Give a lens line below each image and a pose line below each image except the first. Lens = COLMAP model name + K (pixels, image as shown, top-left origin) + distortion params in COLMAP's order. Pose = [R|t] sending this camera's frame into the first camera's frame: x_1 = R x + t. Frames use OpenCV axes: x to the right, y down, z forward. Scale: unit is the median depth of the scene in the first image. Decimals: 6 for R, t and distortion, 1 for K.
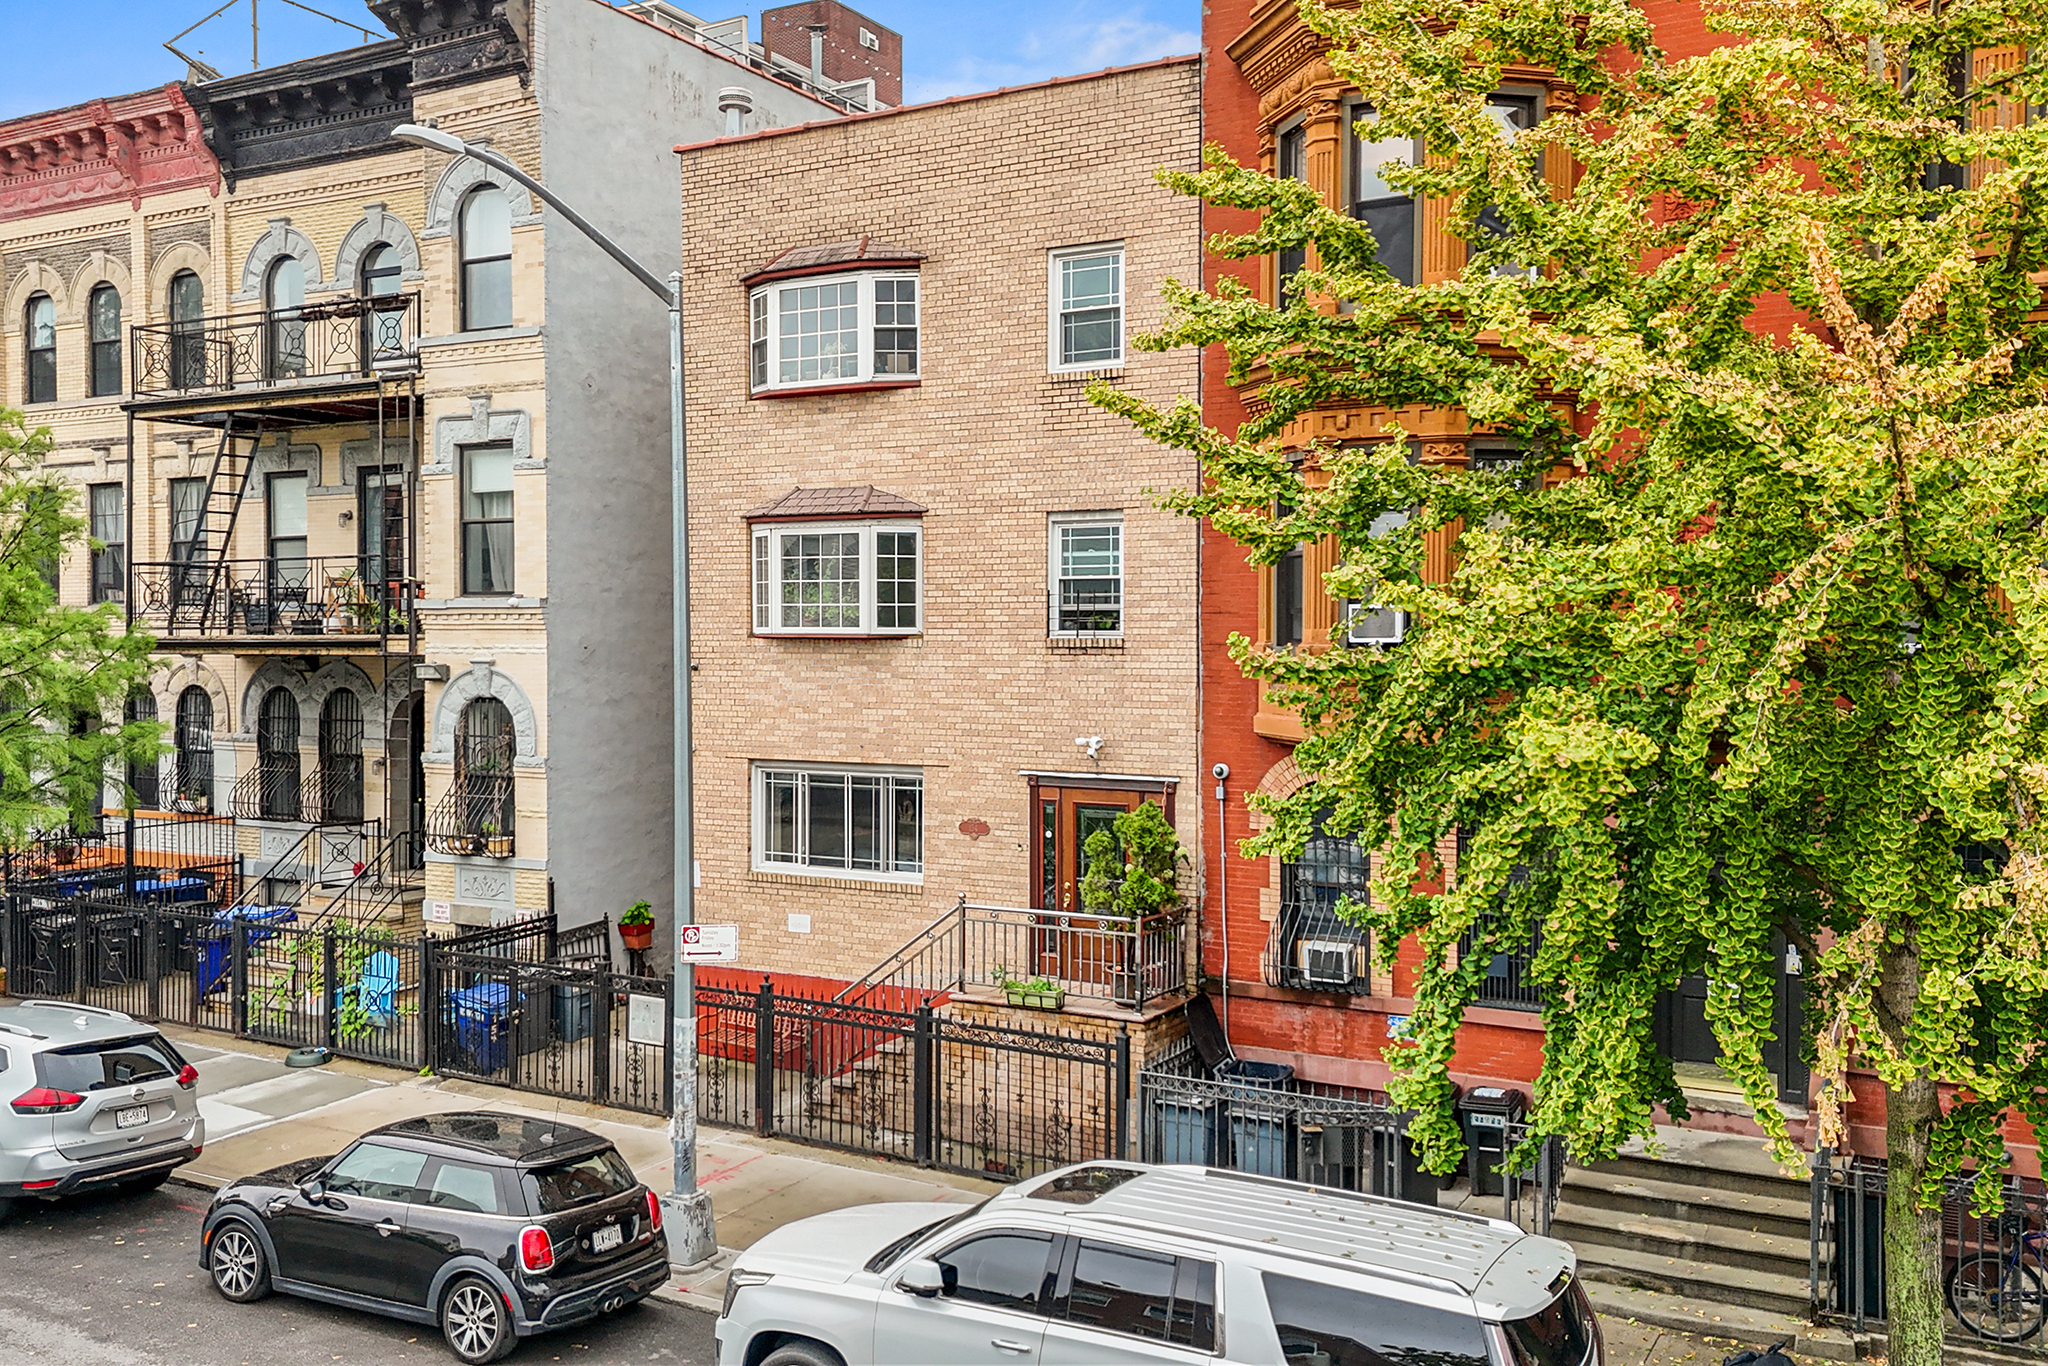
lens RADIAL K [[1776.9, 0, 1029.5], [0, 1776.9, 654.8], [0, 0, 1]] dist [0.108467, -0.128900]
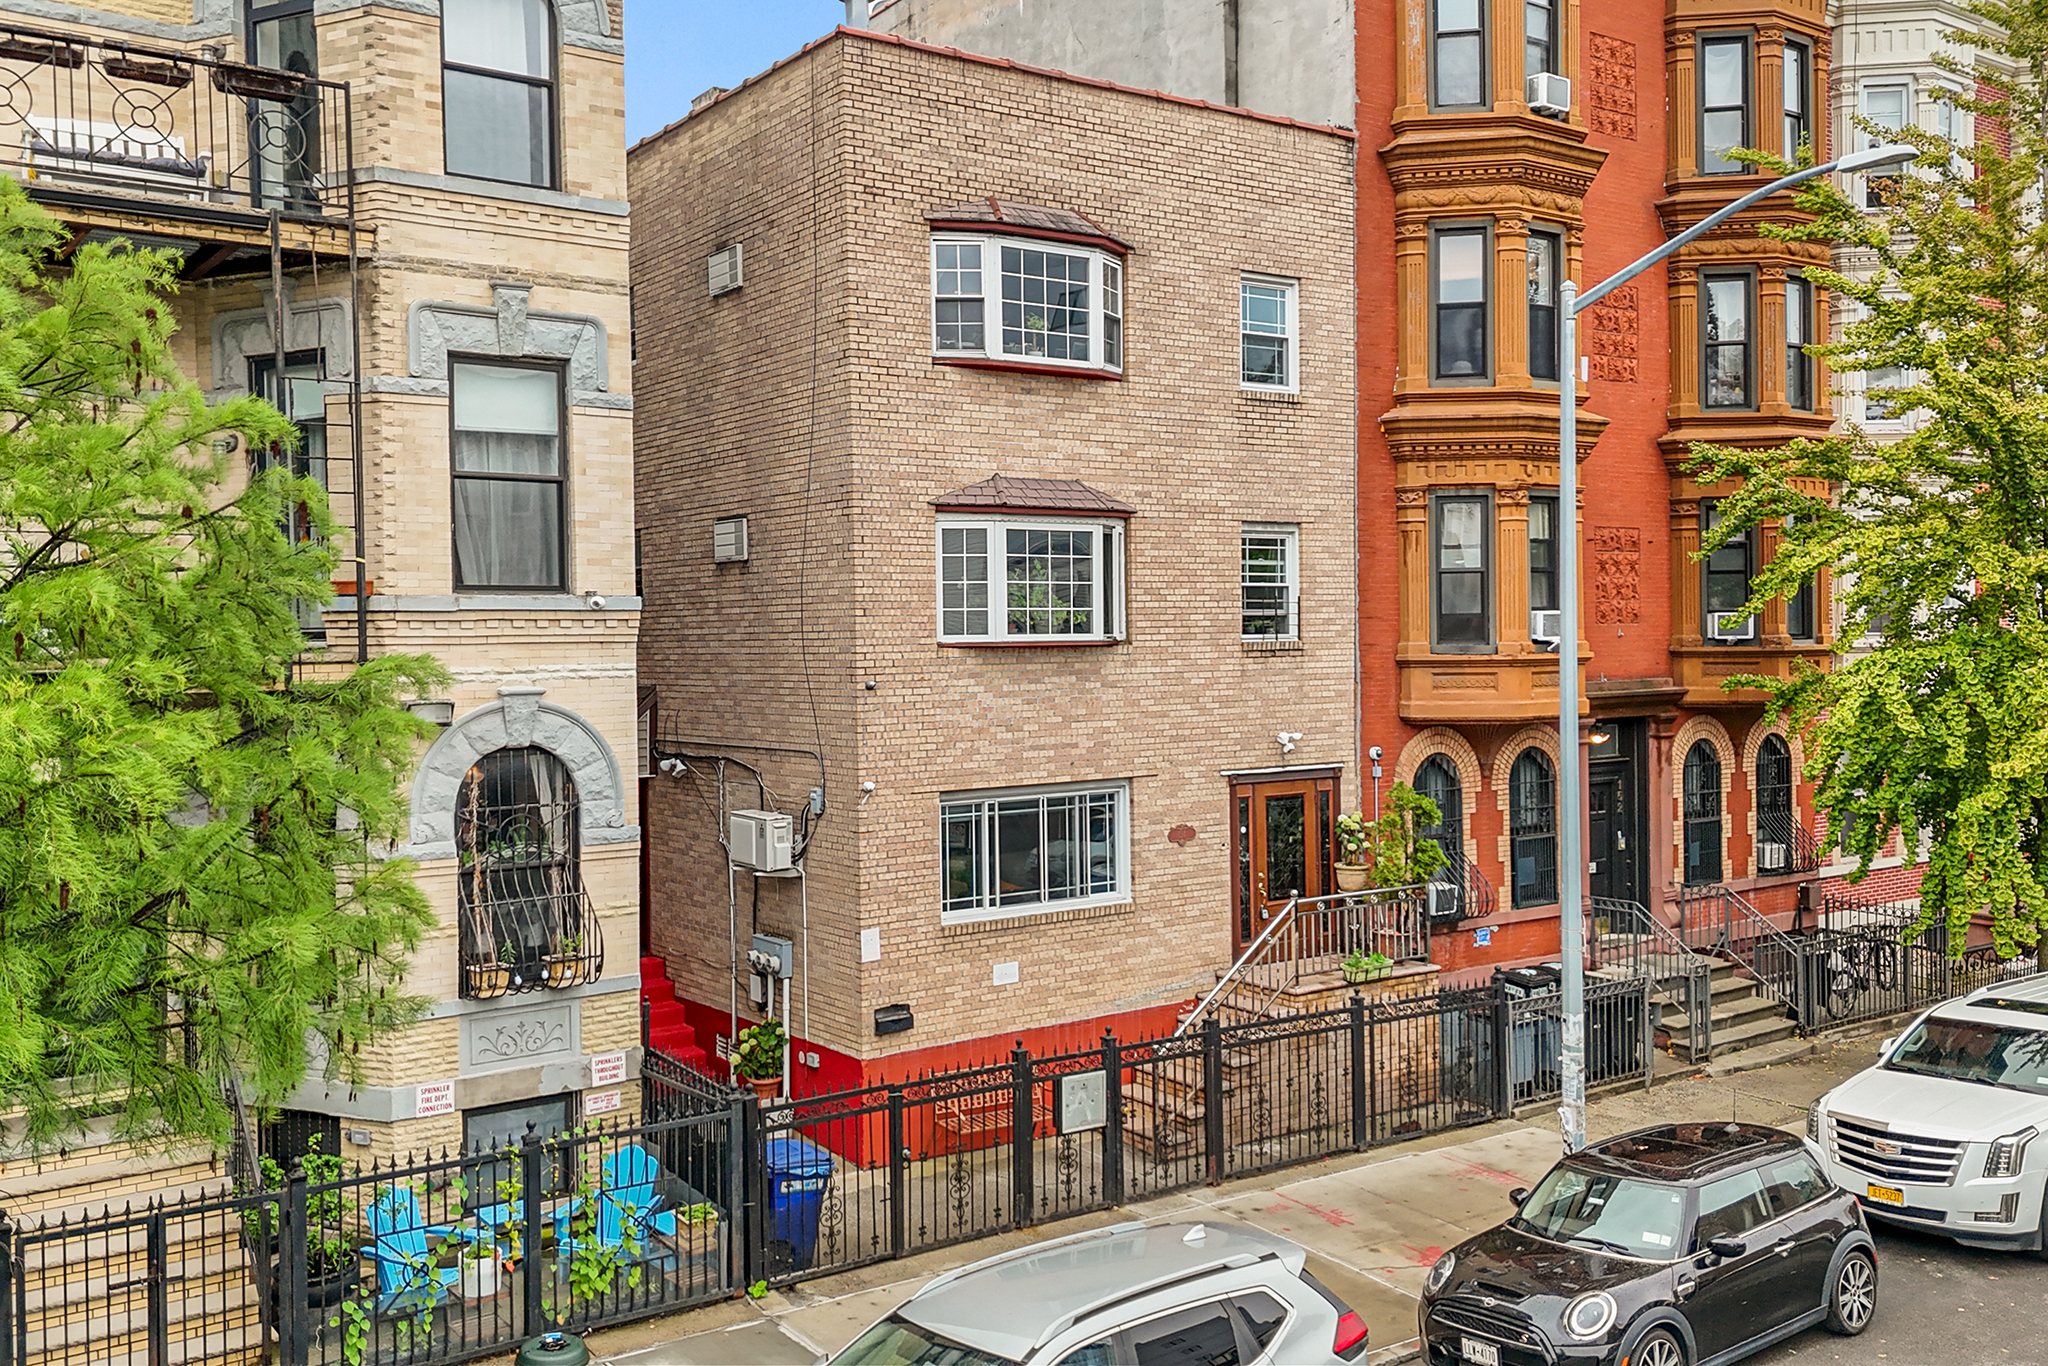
lens RADIAL K [[1776.9, 0, 1029.5], [0, 1776.9, 654.8], [0, 0, 1]] dist [0.108467, -0.128900]
pose [[0.415776, -0.018290, 0.909283, -0.928516], [0.022110, 0.999706, 0.009999, -0.014153], [-0.909198, 0.015947, 0.416058, 0.633001]]
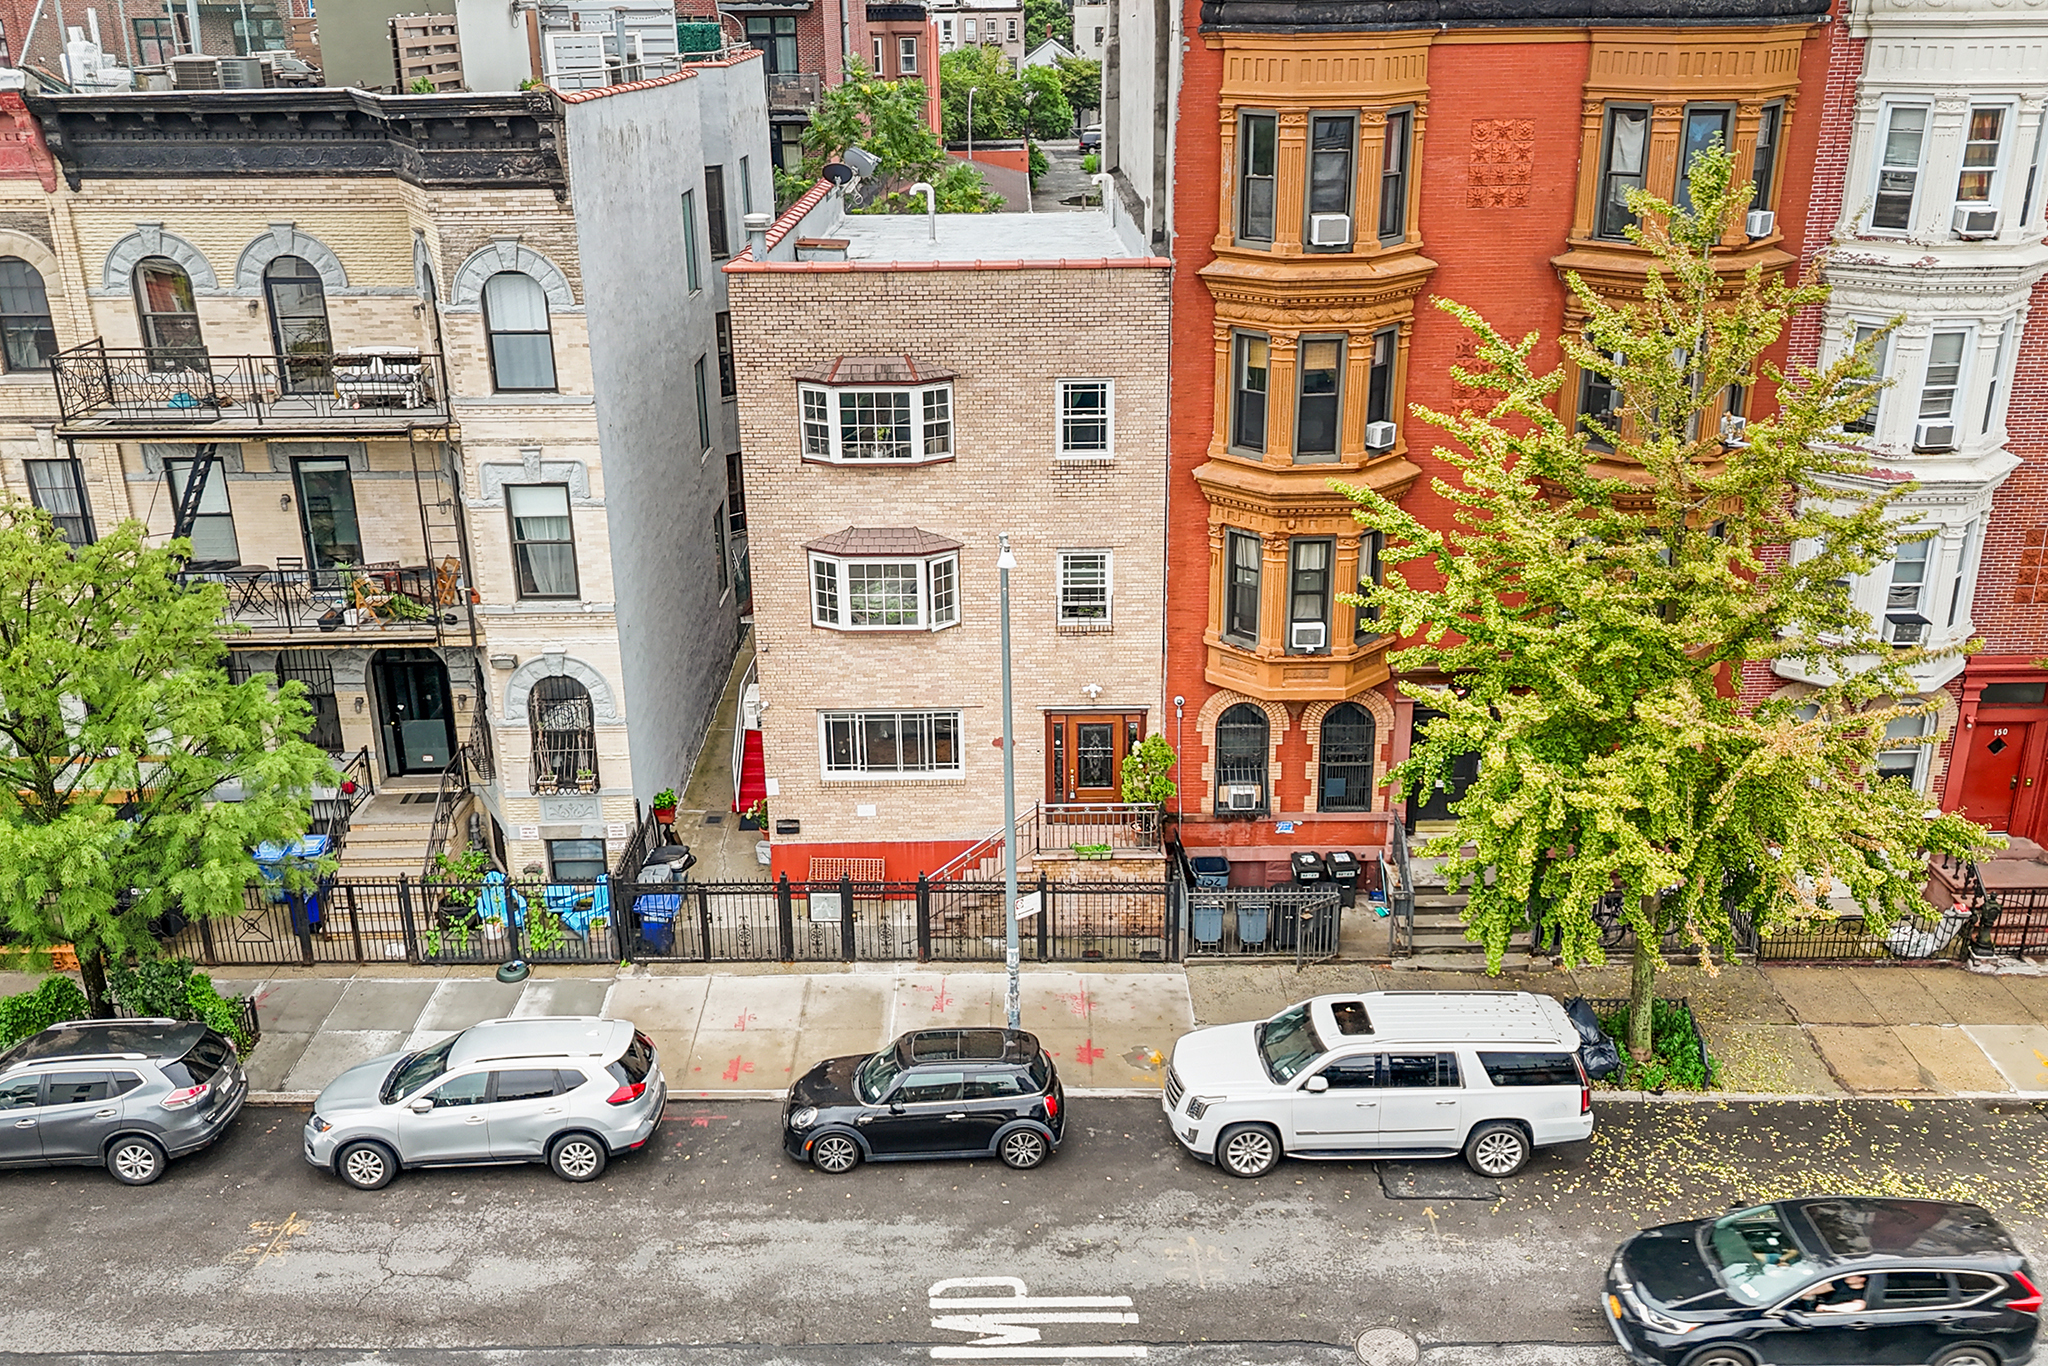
lens RADIAL K [[1776.9, 0, 1029.5], [0, 1776.9, 654.8], [0, 0, 1]] dist [0.108467, -0.128900]
pose [[0.864761, -0.183317, 0.467529, -0.688173], [0.016053, 0.940607, 0.339118, -0.475901], [-0.501927, -0.285751, 0.816343, -0.238908]]
